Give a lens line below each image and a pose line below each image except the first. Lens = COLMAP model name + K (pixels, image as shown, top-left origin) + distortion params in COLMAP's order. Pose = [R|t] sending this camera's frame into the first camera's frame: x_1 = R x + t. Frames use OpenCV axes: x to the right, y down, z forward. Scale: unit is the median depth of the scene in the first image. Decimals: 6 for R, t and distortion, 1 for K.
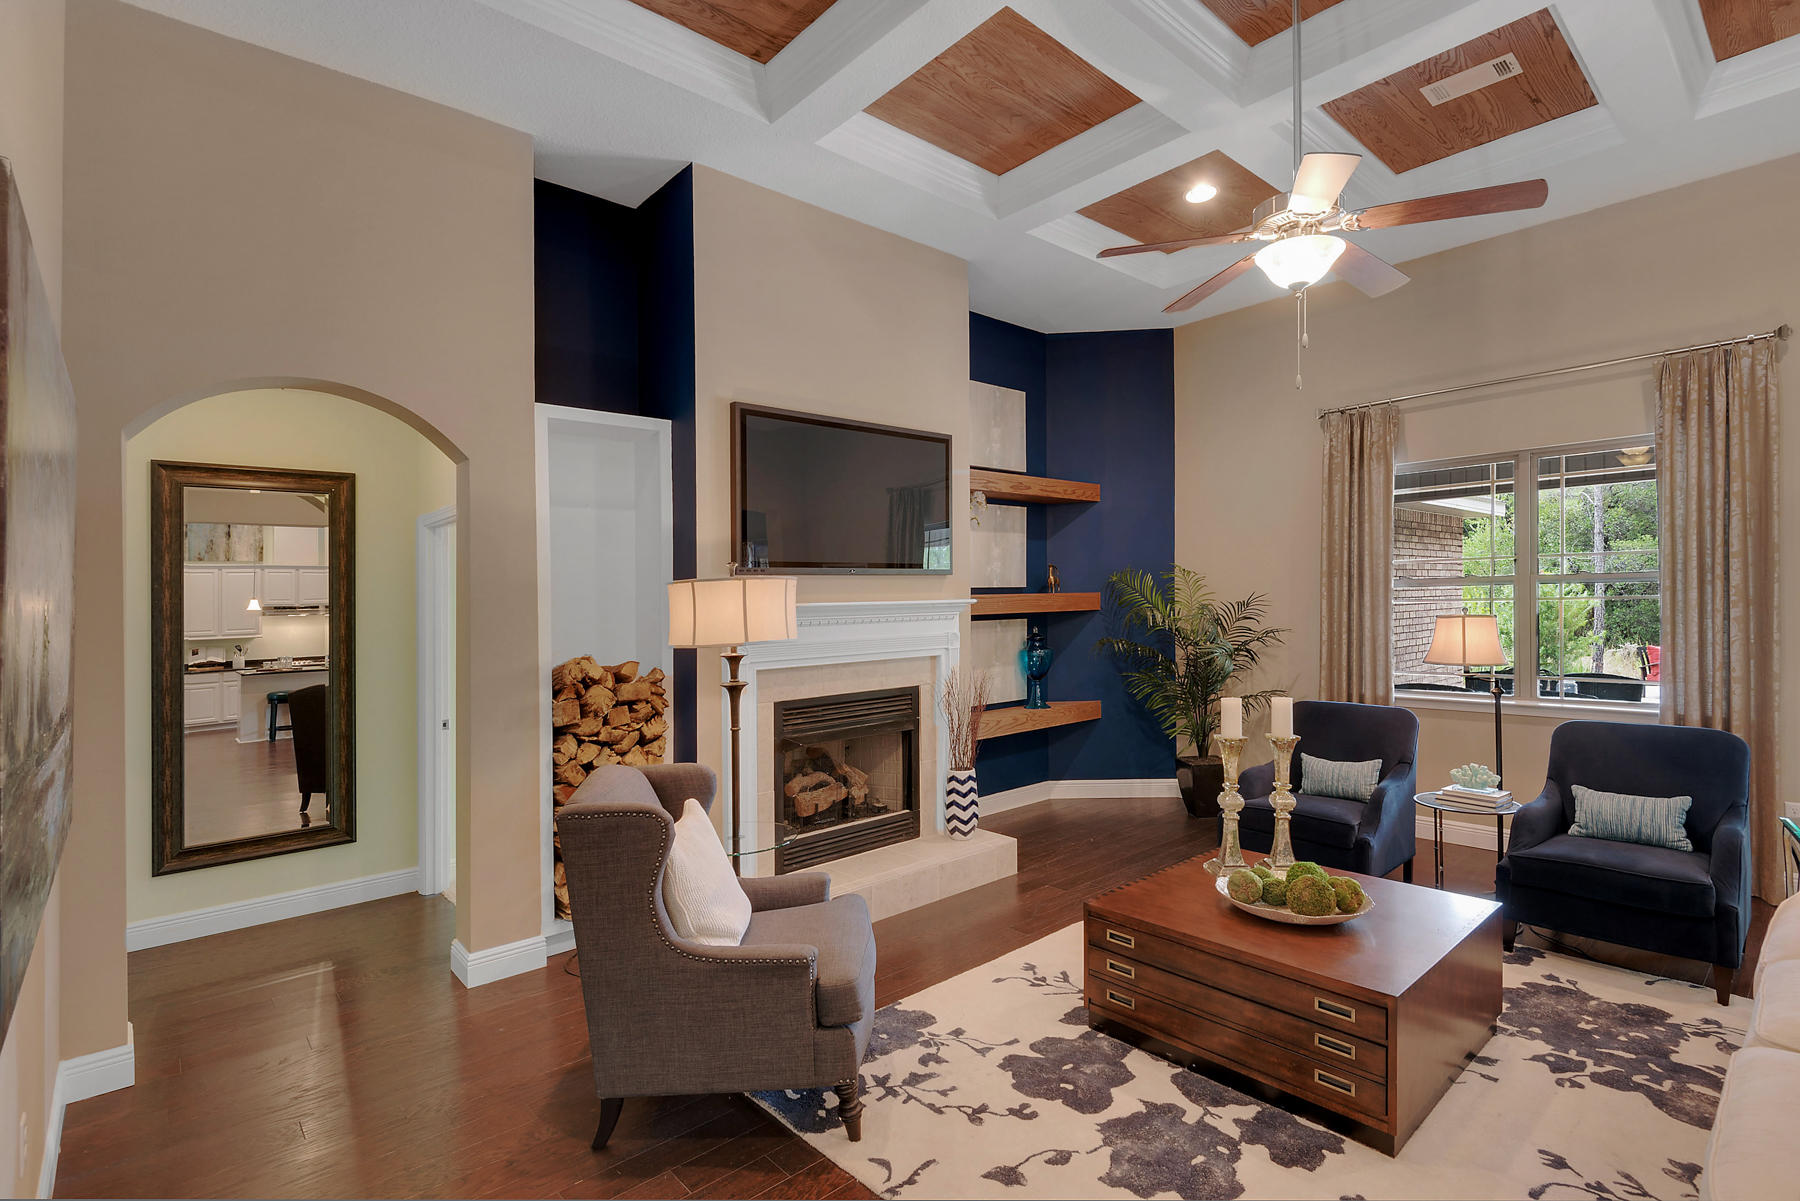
lens RADIAL K [[842.7, 0, 896.3], [0, 842.7, 616.2], [0, 0, 1]] dist [0.009120, -0.007535]
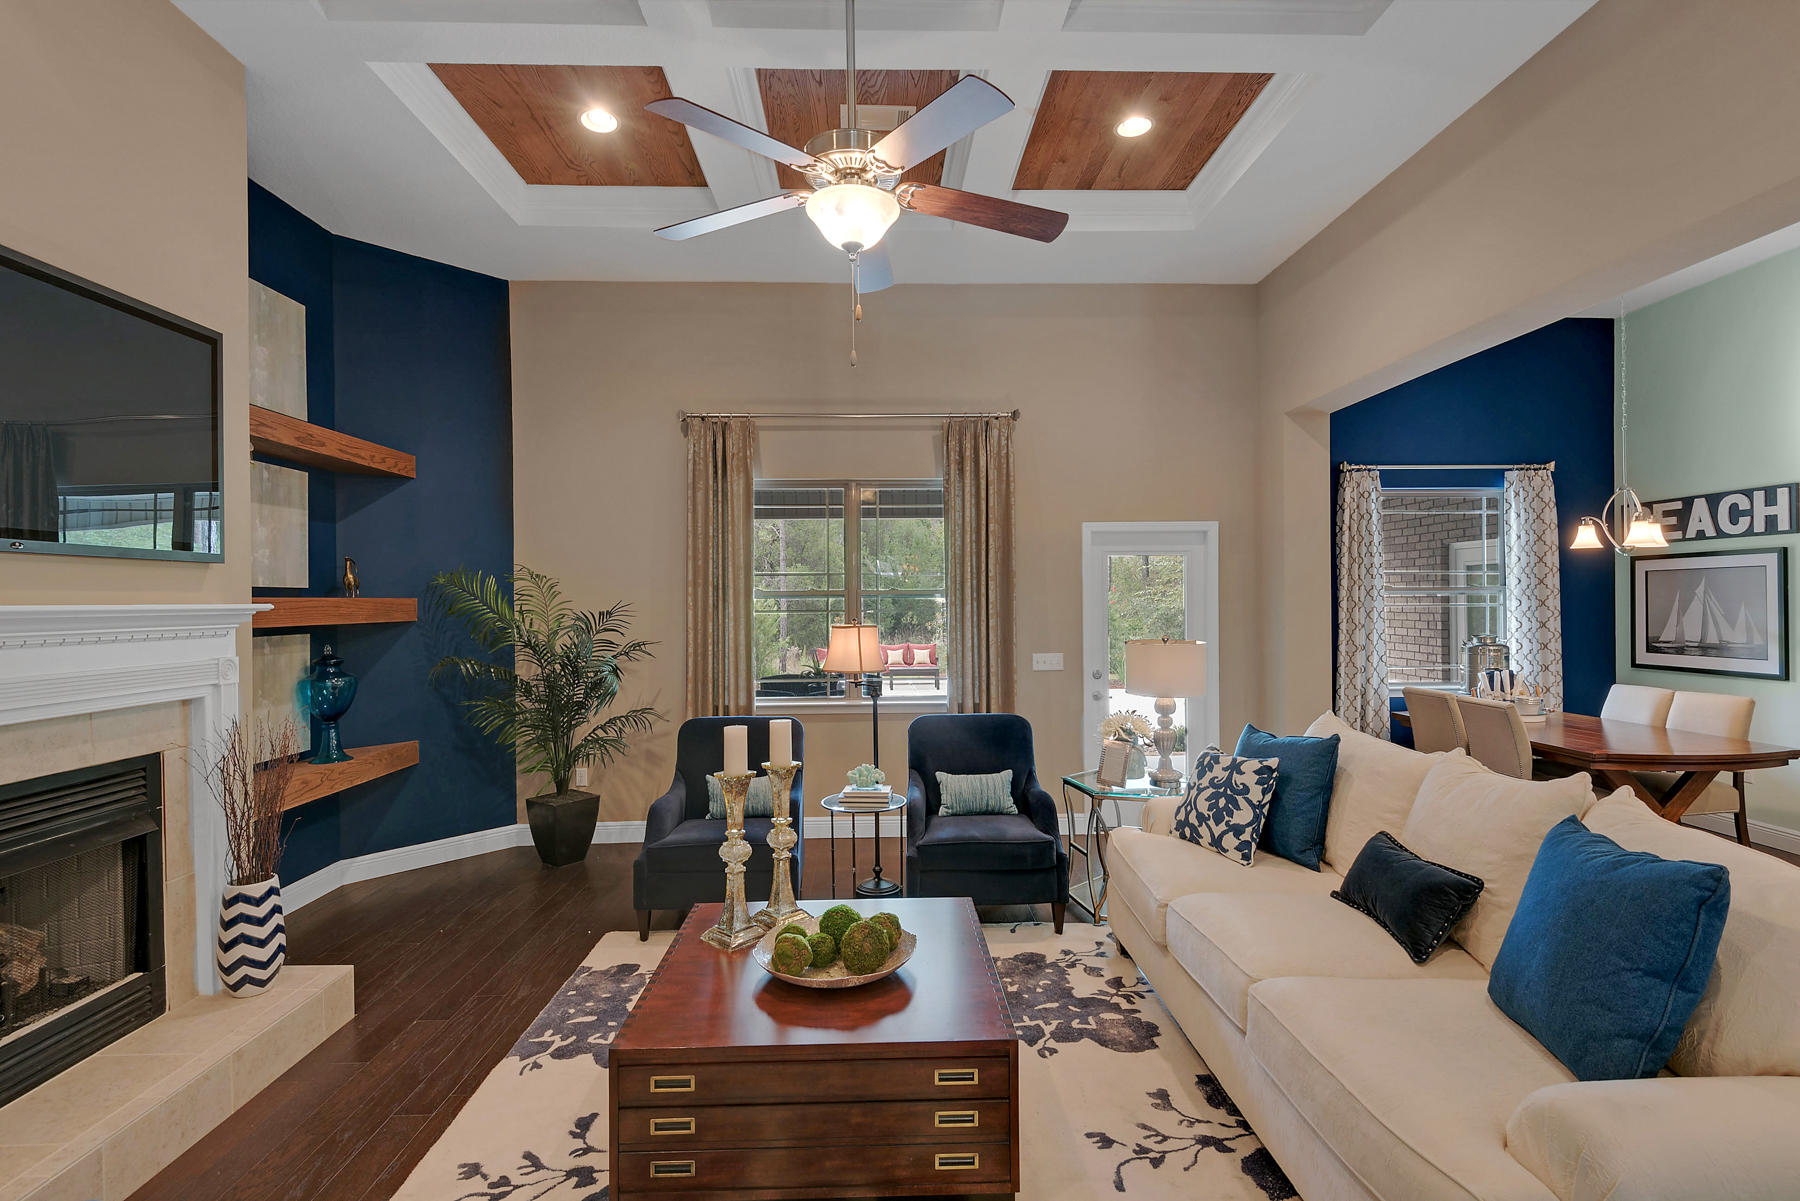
lens RADIAL K [[842.7, 0, 886.4], [0, 842.7, 621.9], [0, 0, 1]] dist [0.009120, -0.007535]
pose [[0.643463, -0.000577, 0.765477, -0.111404], [0.006501, 0.999968, -0.004711, -0.000580], [-0.765450, 0.008008, 0.643446, 0.284590]]
